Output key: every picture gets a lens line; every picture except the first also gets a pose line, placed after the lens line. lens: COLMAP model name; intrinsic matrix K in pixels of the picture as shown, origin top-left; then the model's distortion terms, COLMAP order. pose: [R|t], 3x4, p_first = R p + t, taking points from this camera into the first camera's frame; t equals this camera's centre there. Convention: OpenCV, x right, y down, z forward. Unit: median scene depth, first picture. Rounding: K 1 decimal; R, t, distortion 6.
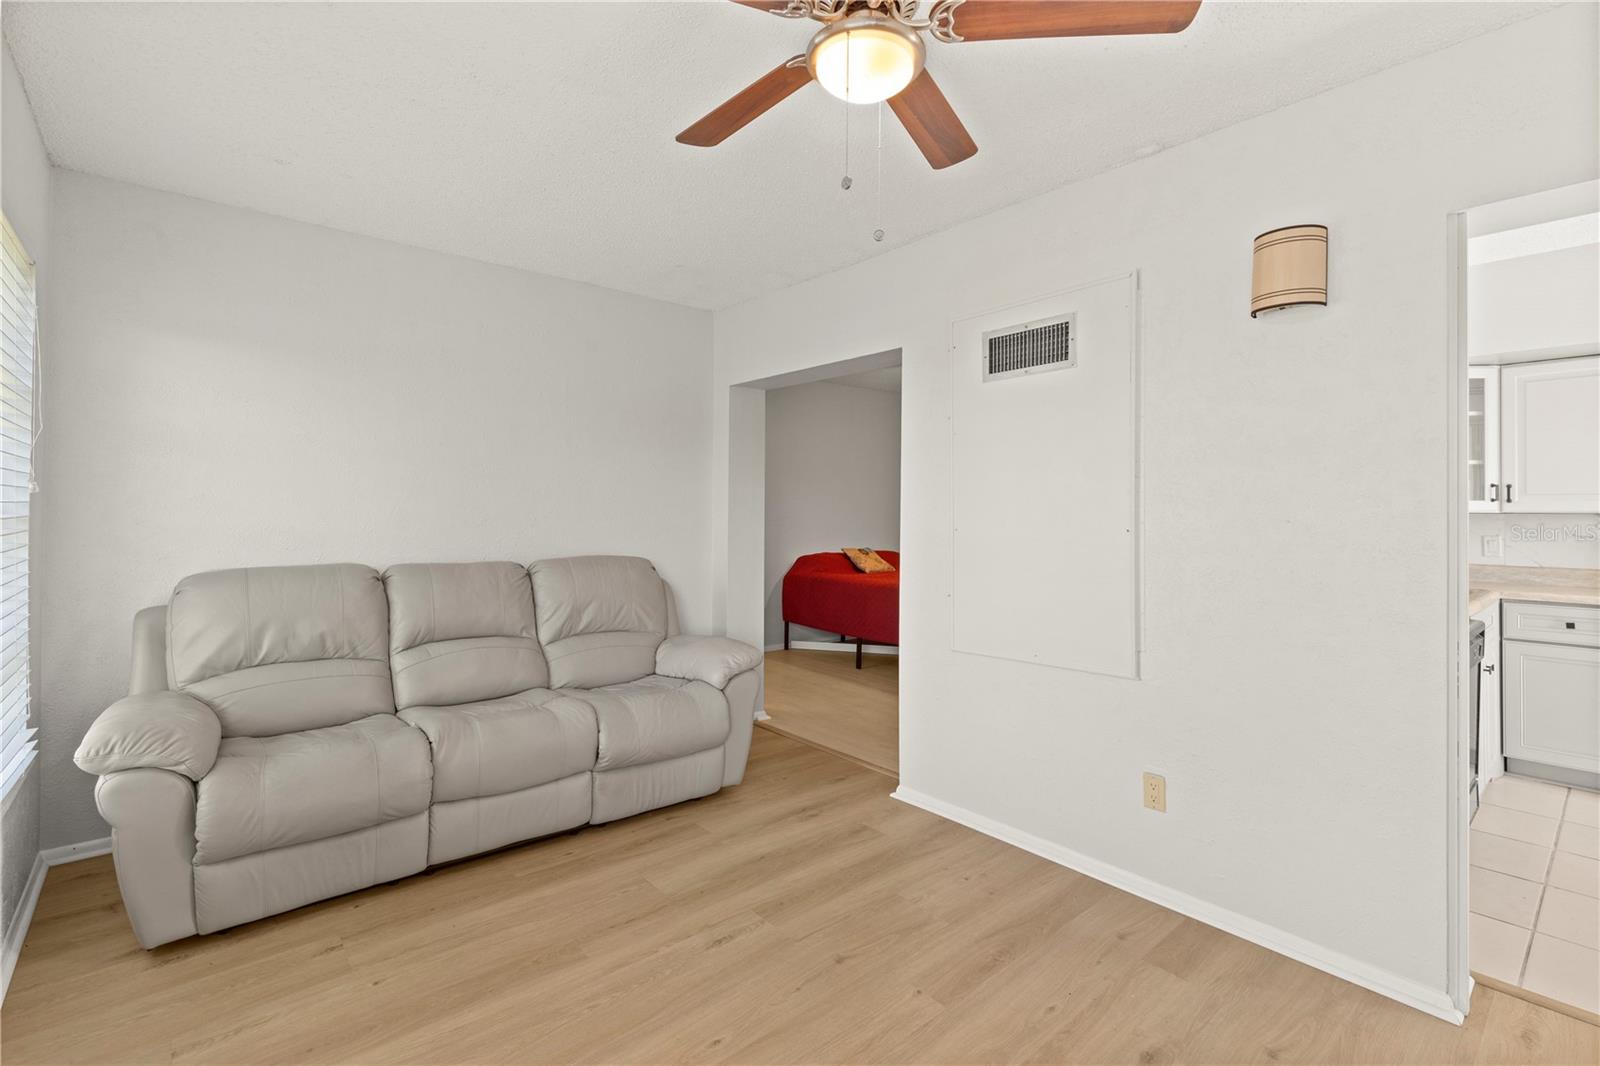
lens RADIAL K [[721.9, 0, 806.8], [0, 721.9, 504.6], [0, 0, 1]] dist [0.004664, -0.001256]
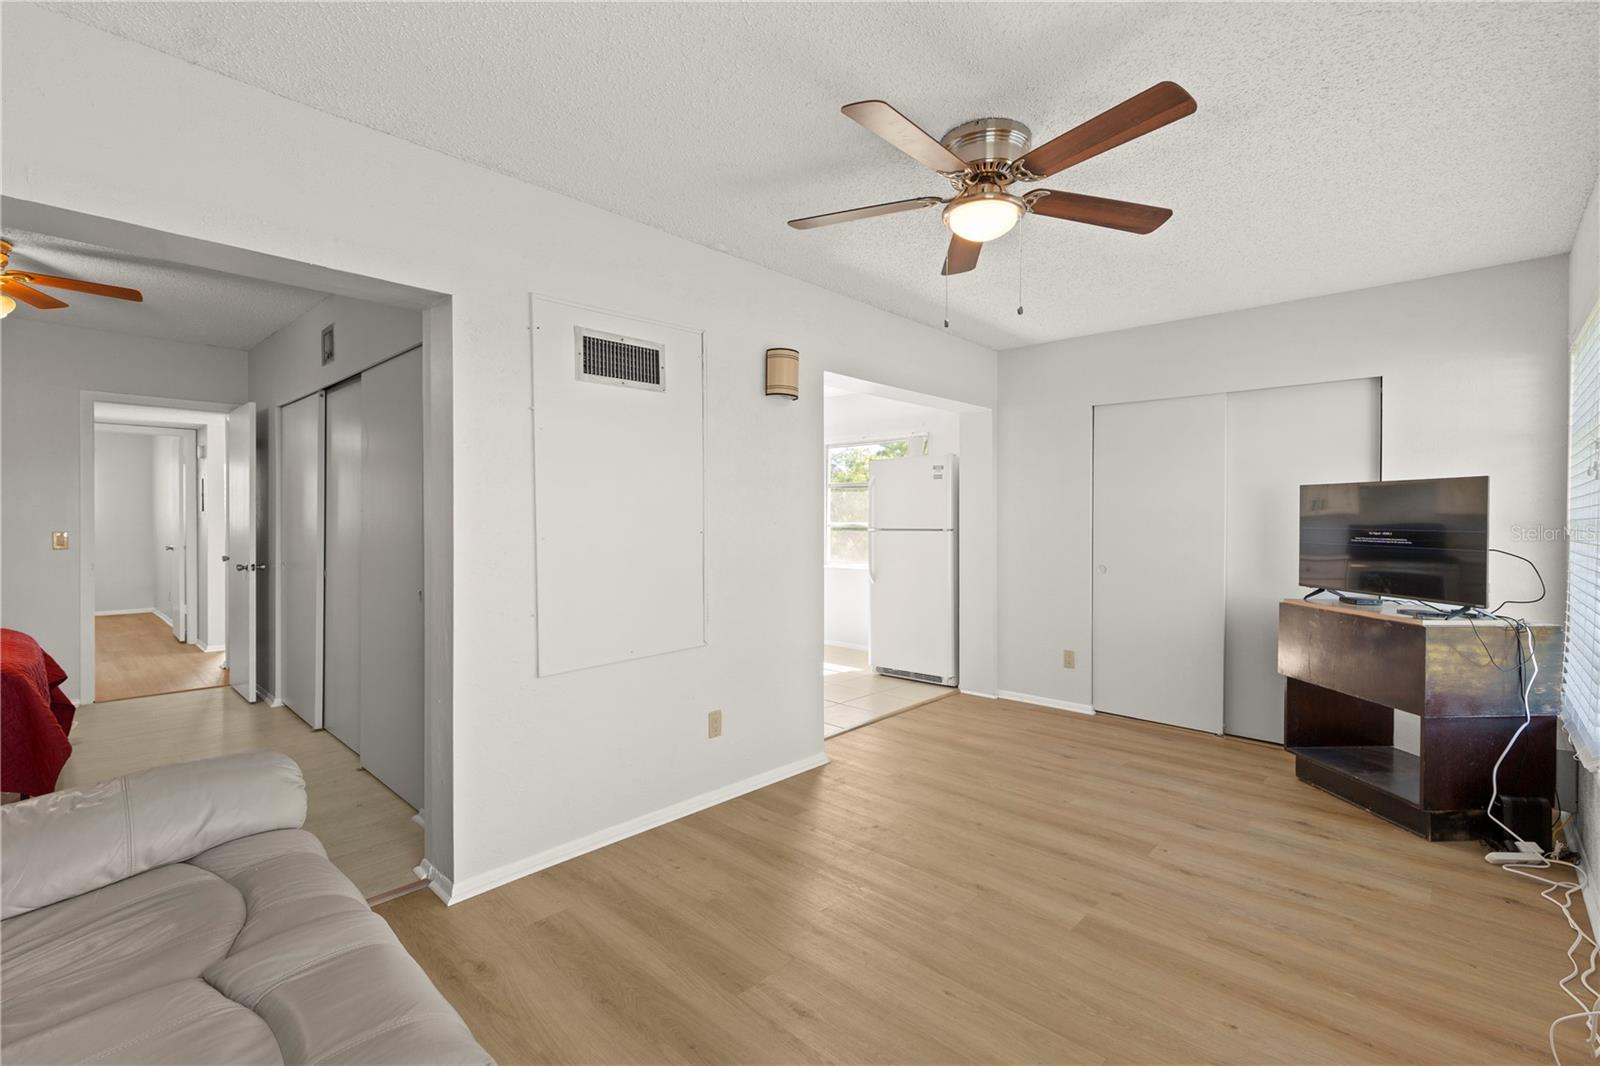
lens RADIAL K [[721.9, 0, 811.3], [0, 721.9, 516.8], [0, 0, 1]] dist [0.004664, -0.001256]
pose [[-0.106849, -0.006782, 0.994252, -0.735969], [-0.013325, 0.999897, 0.005388, -0.000304], [-0.994186, -0.012673, -0.106928, 0.811461]]
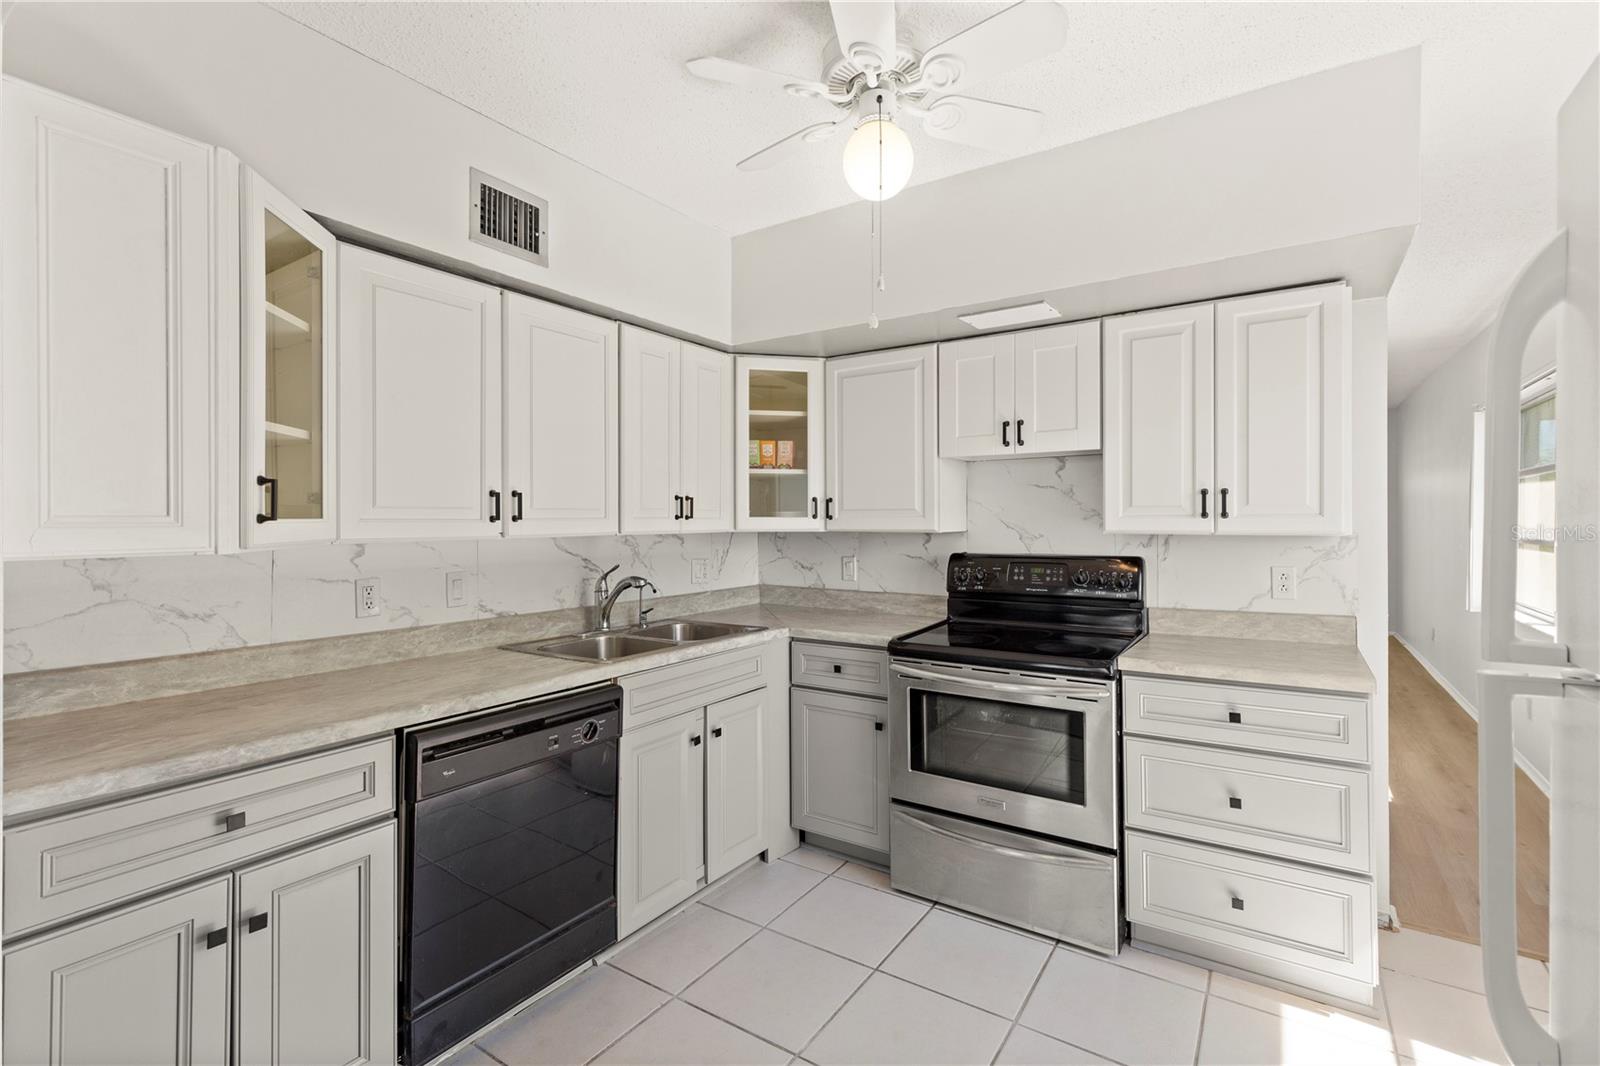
lens RADIAL K [[721.9, 0, 808.0], [0, 721.9, 521.1], [0, 0, 1]] dist [0.004664, -0.001256]
pose [[0.962992, -0.007772, 0.269416, 0.921455], [0.004934, 0.999925, 0.011213, -0.013286], [-0.269483, -0.009469, 0.962958, 0.246635]]
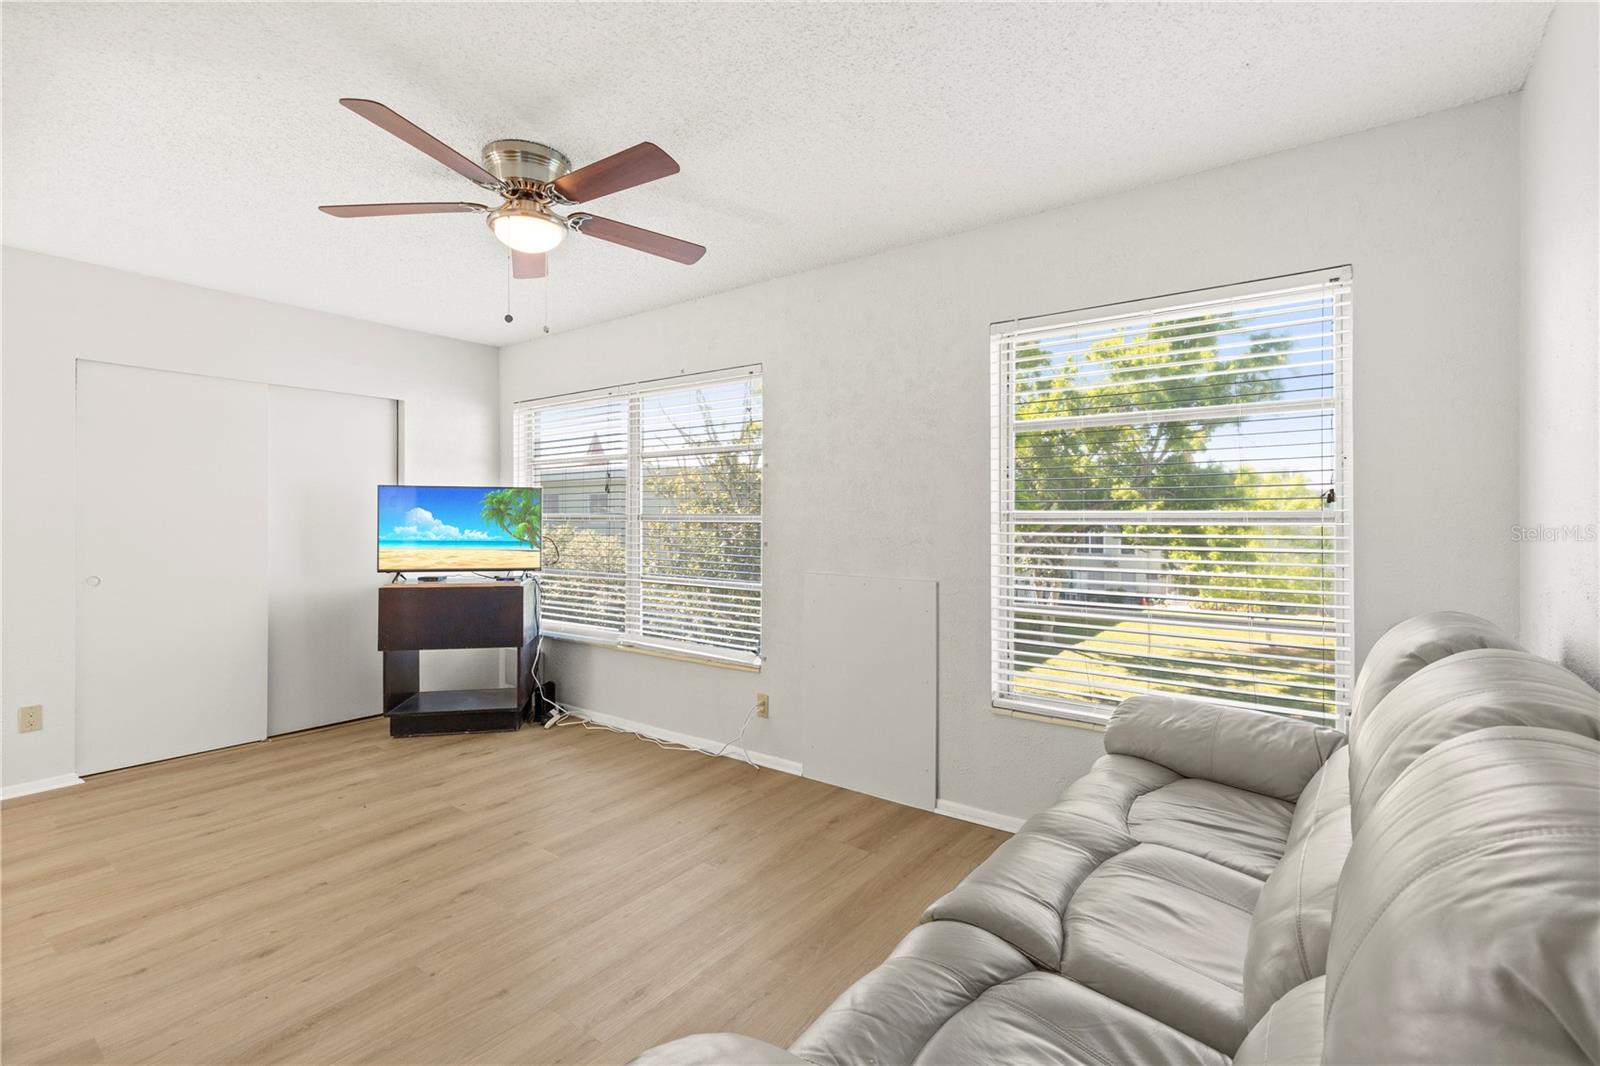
lens RADIAL K [[721.9, 0, 807.6], [0, 721.9, 521.2], [0, 0, 1]] dist [0.004664, -0.001256]
pose [[-0.976692, -0.005016, -0.214586, -0.097888], [-0.004379, 0.999984, -0.003444, 0.012268], [0.214600, -0.002424, -0.976699, 1.432856]]
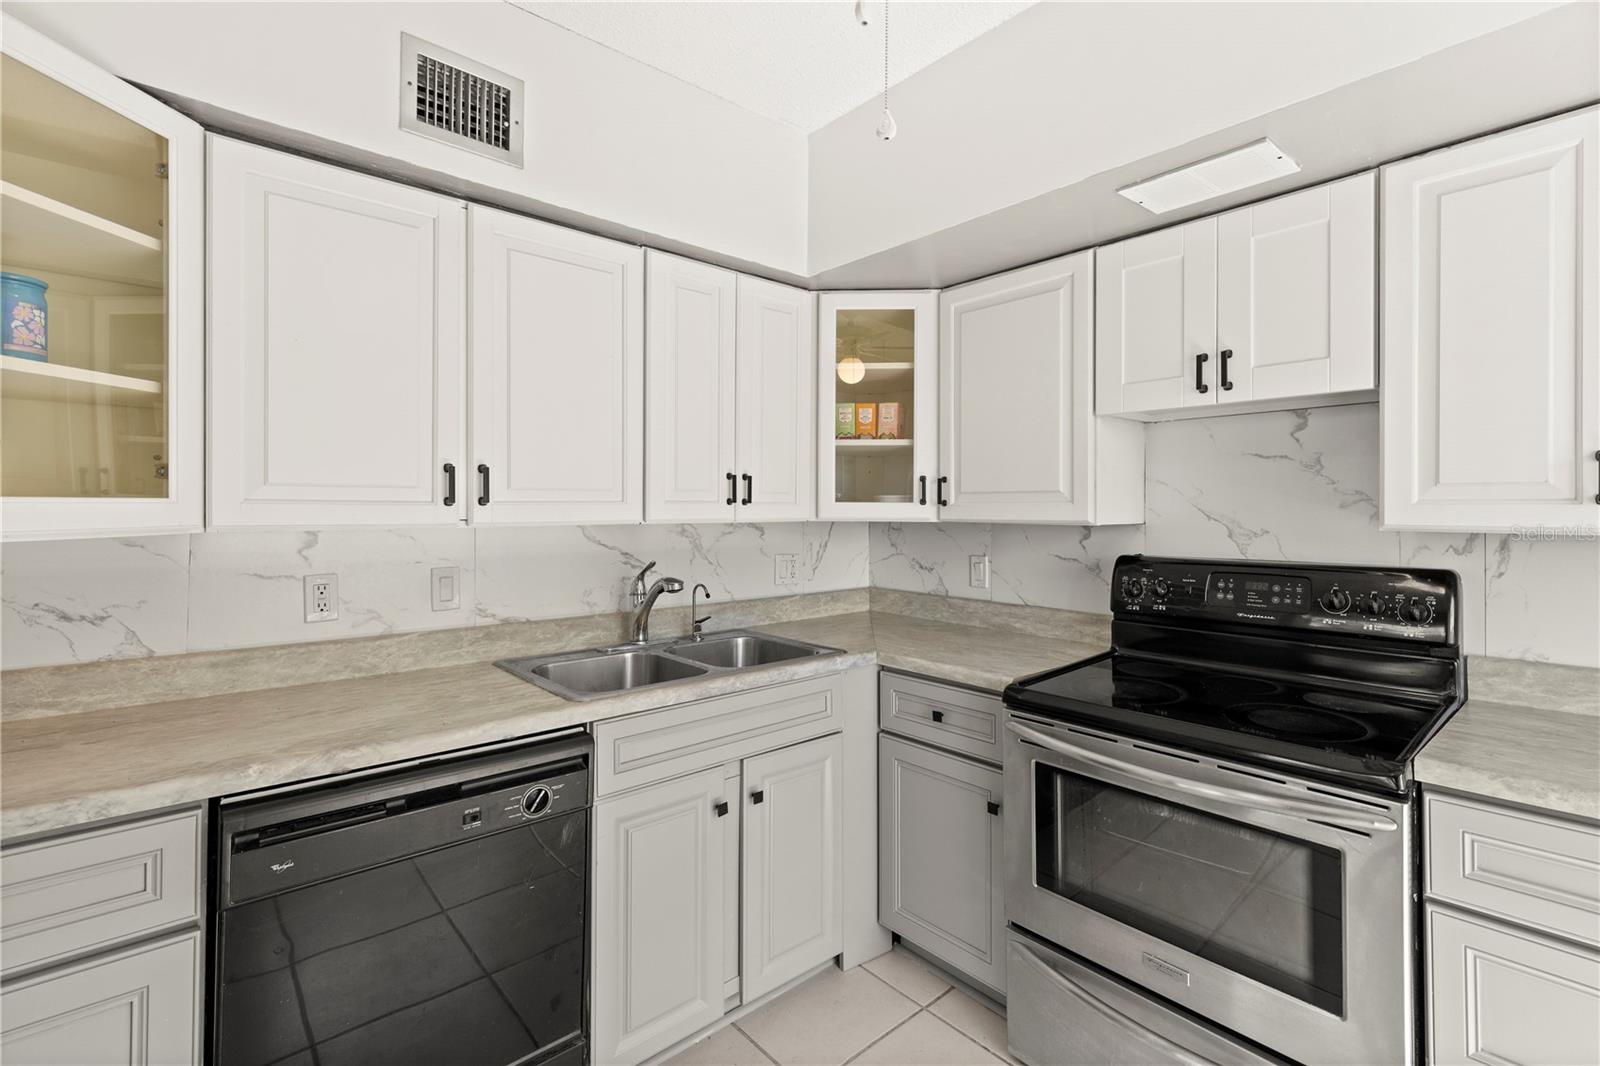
lens RADIAL K [[721.9, 0, 811.0], [0, 721.9, 507.0], [0, 0, 1]] dist [0.004664, -0.001256]
pose [[0.999940, -0.001563, 0.010855, 1.089741], [0.001487, 0.999974, 0.006995, -0.007800], [-0.010866, -0.006979, 0.999917, 0.480833]]
